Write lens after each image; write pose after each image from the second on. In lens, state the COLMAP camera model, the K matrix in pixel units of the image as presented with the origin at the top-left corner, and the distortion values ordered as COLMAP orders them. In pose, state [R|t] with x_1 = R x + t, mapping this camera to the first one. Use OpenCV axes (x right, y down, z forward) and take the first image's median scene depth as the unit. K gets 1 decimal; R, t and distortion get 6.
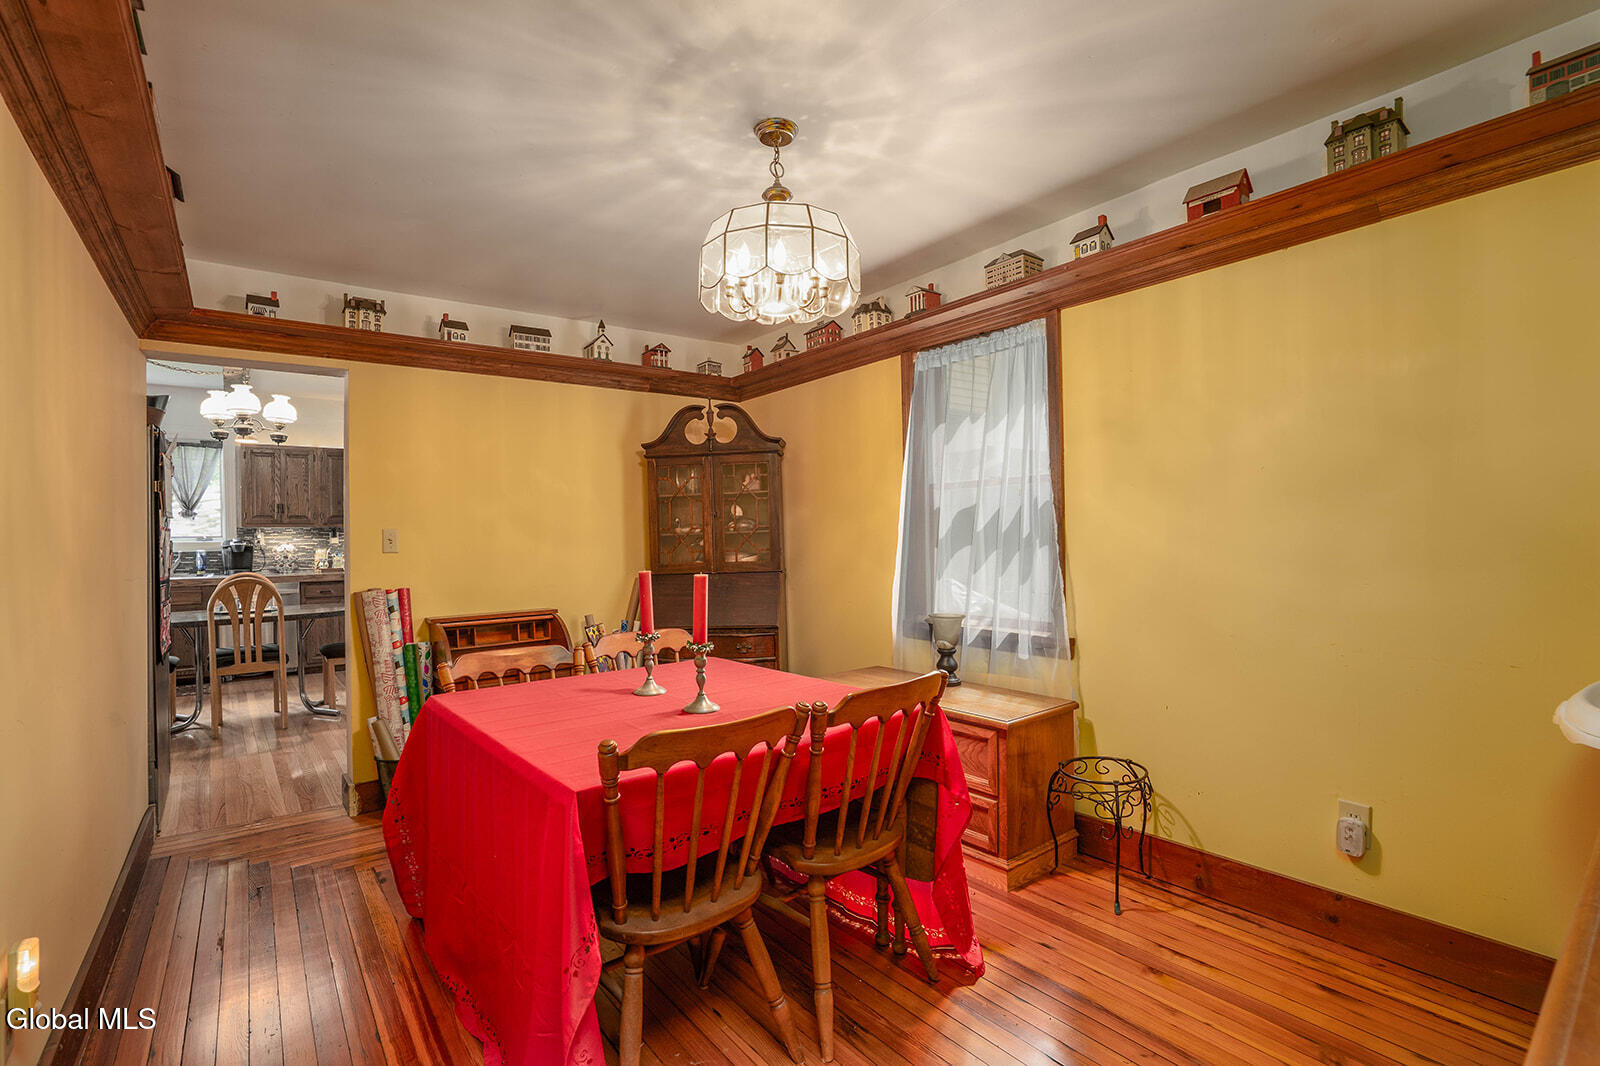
lens RADIAL K [[733.1, 0, 800.0], [0, 733.1, 533.0], [0, 0, 1]] dist [-0.055090, 0.017276]
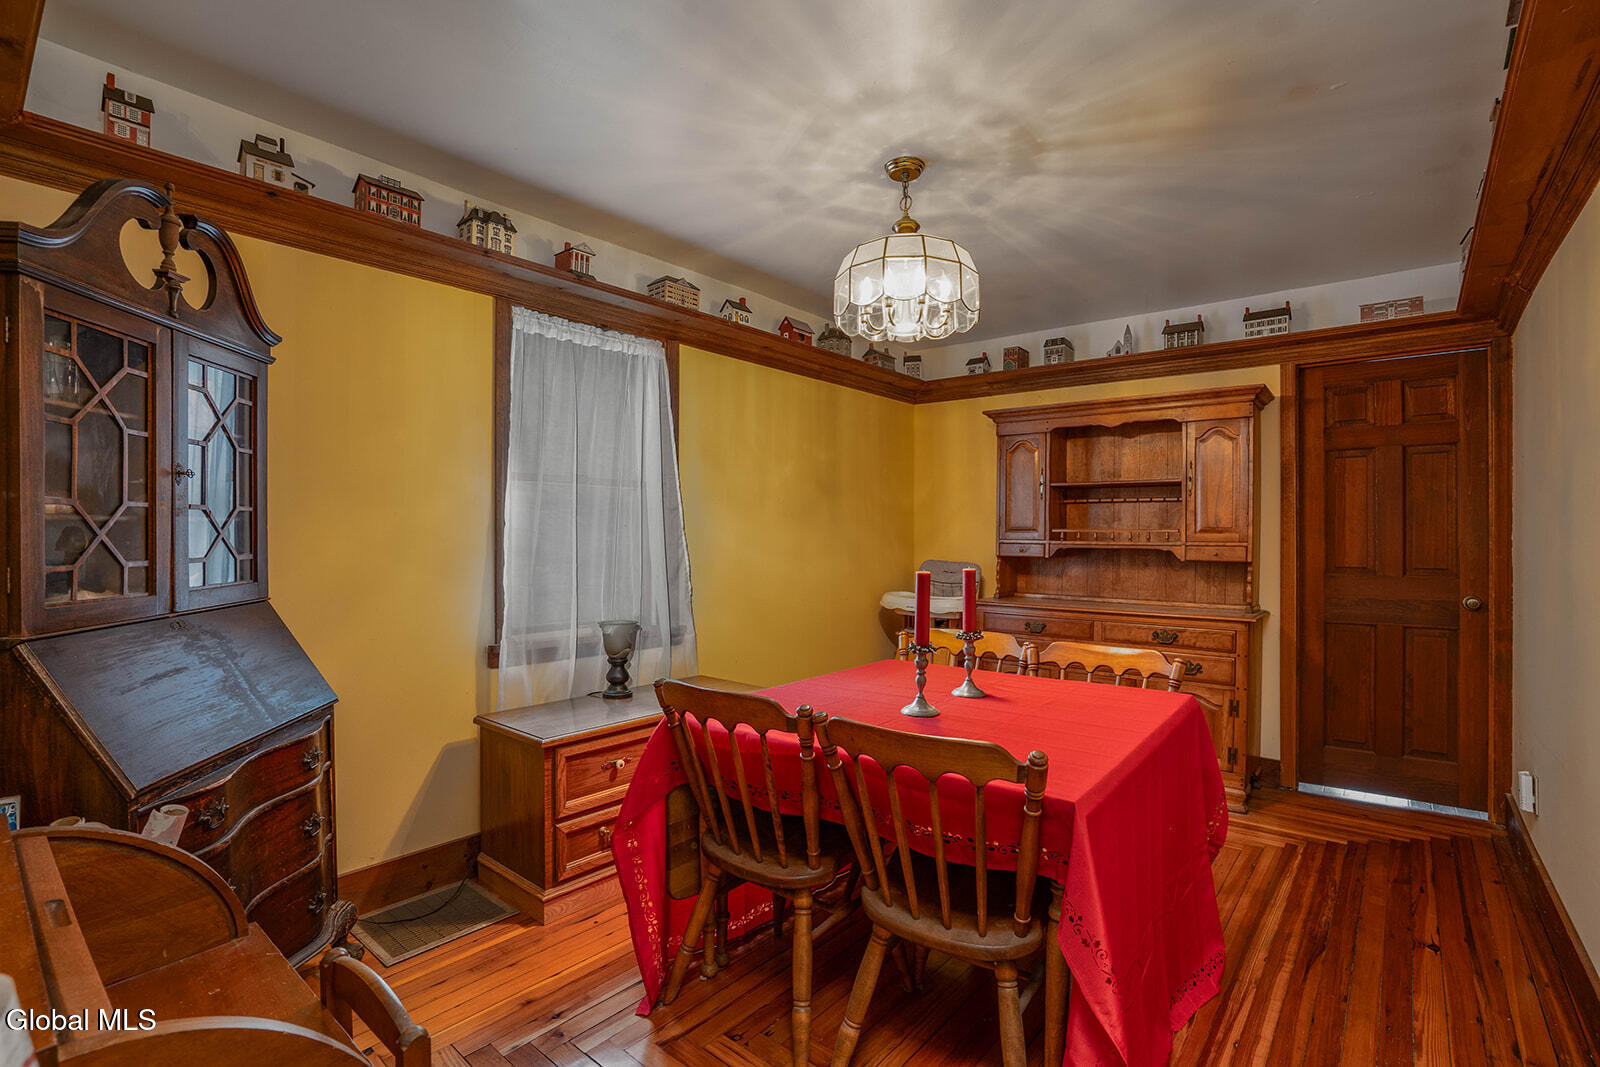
lens RADIAL K [[722.1, 0, 804.8], [0, 722.1, 527.8], [0, 0, 1]] dist [-0.010150, 0.000970]
pose [[-0.224440, 0.019931, 0.974284, -1.046664], [0.003225, 0.999801, -0.019710, 0.013586], [-0.974483, -0.001281, -0.224459, 1.376573]]
